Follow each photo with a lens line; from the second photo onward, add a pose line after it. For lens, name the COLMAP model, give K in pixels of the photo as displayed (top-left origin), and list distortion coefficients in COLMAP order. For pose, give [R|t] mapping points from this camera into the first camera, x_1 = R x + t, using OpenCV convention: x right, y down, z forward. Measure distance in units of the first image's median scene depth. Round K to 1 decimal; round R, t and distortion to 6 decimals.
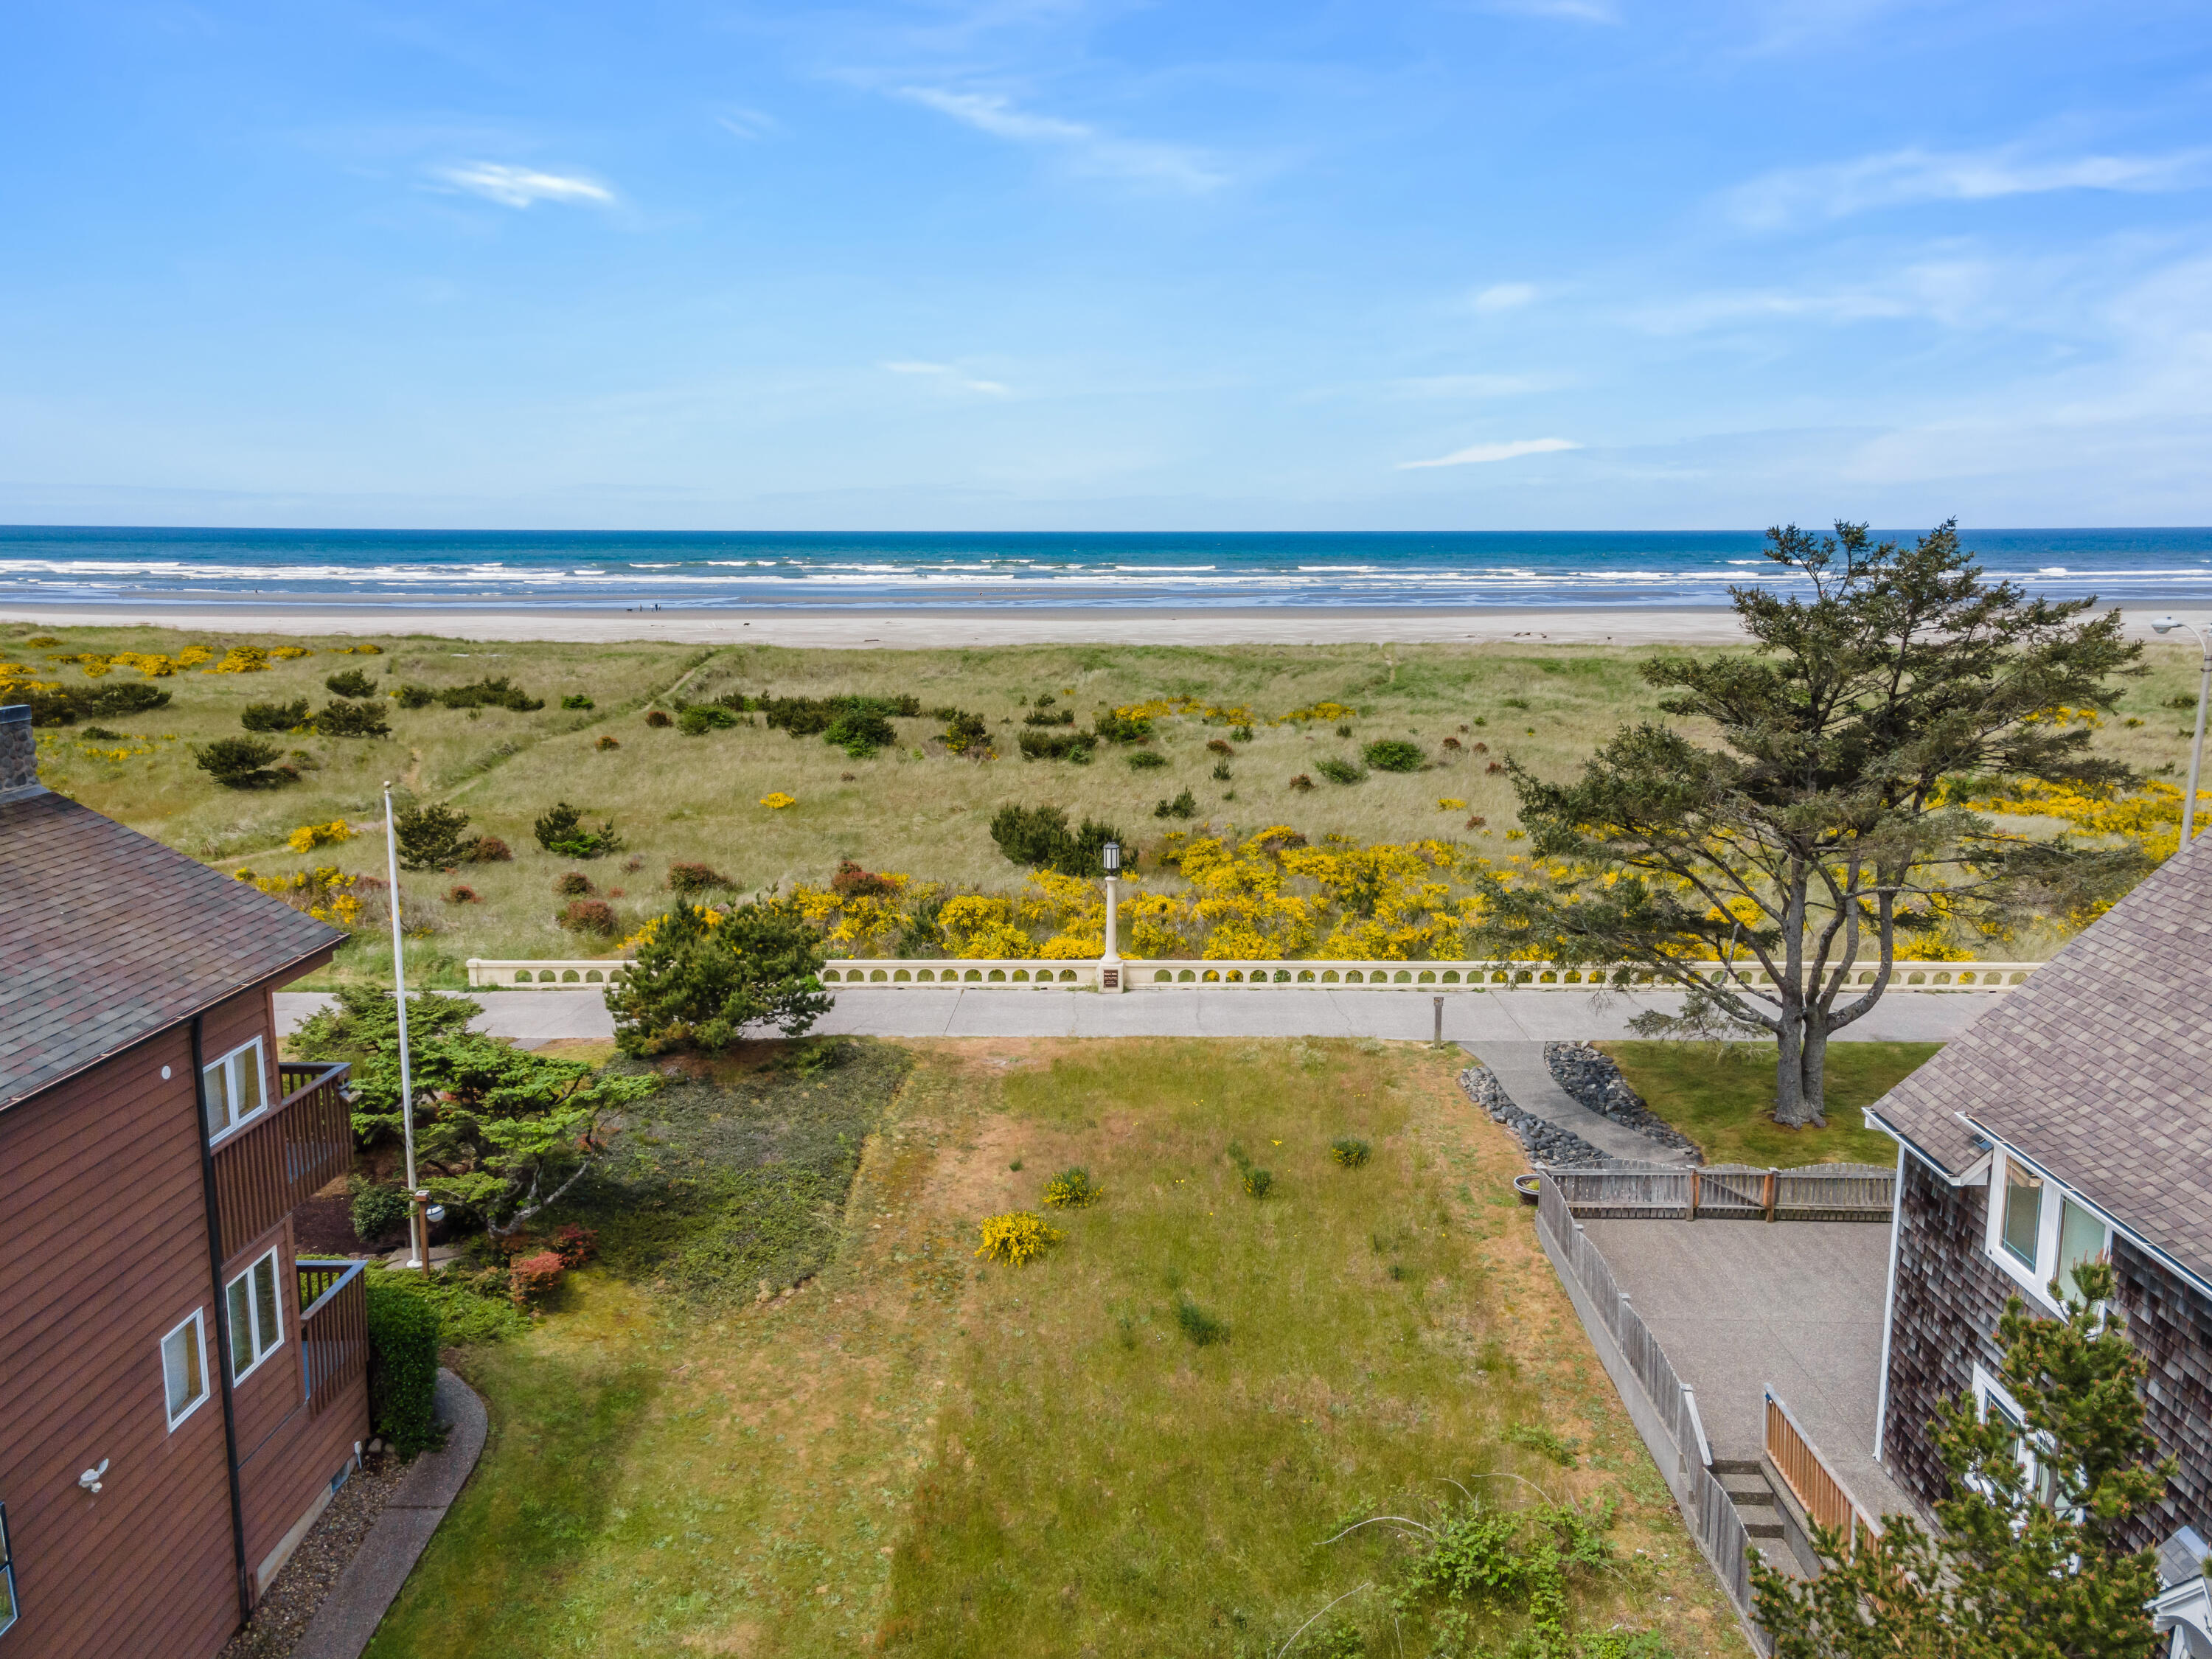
lens RADIAL K [[1613.4, 0, 1102.0], [0, 1613.4, 790.6], [0, 0, 1]] dist [0.037569, 0.002690]
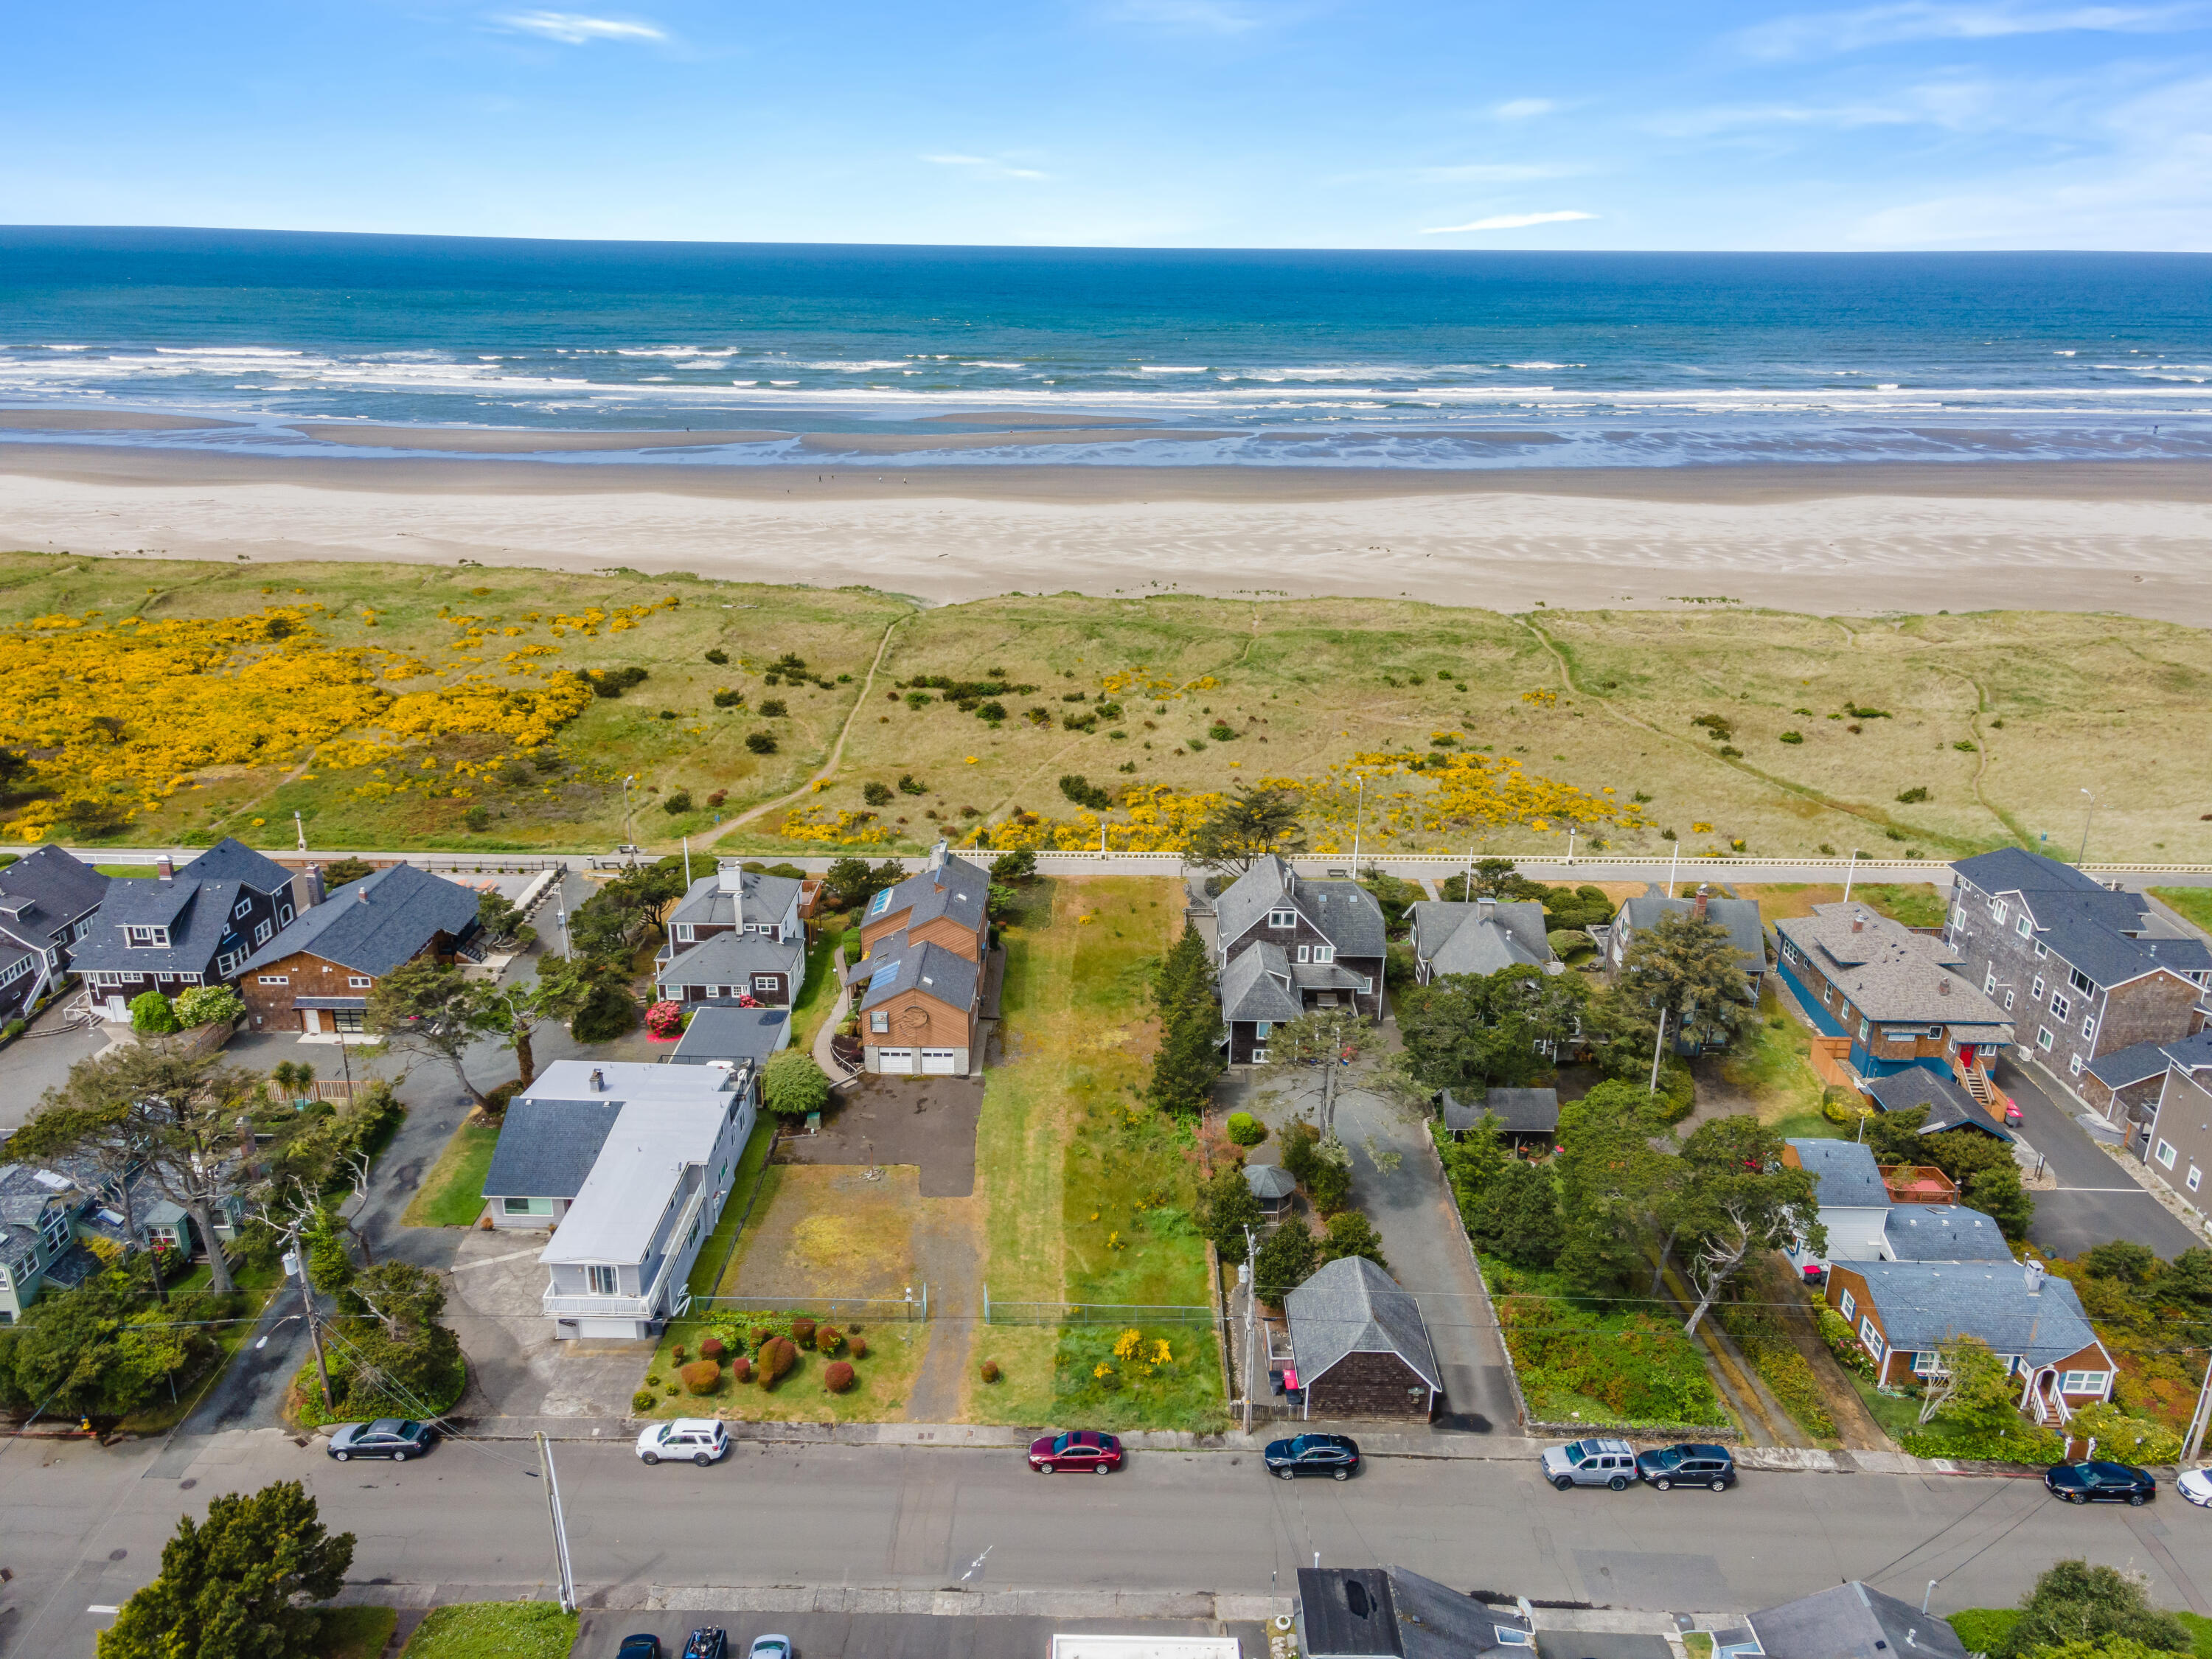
lens RADIAL K [[1613.4, 0, 1102.0], [0, 1613.4, 790.6], [0, 0, 1]] dist [0.037569, 0.002690]
pose [[0.999936, 0.004939, 0.010188, -0.018988], [-0.006602, 0.985366, 0.170326, -0.343972], [-0.009198, -0.170382, 0.985335, -1.366922]]
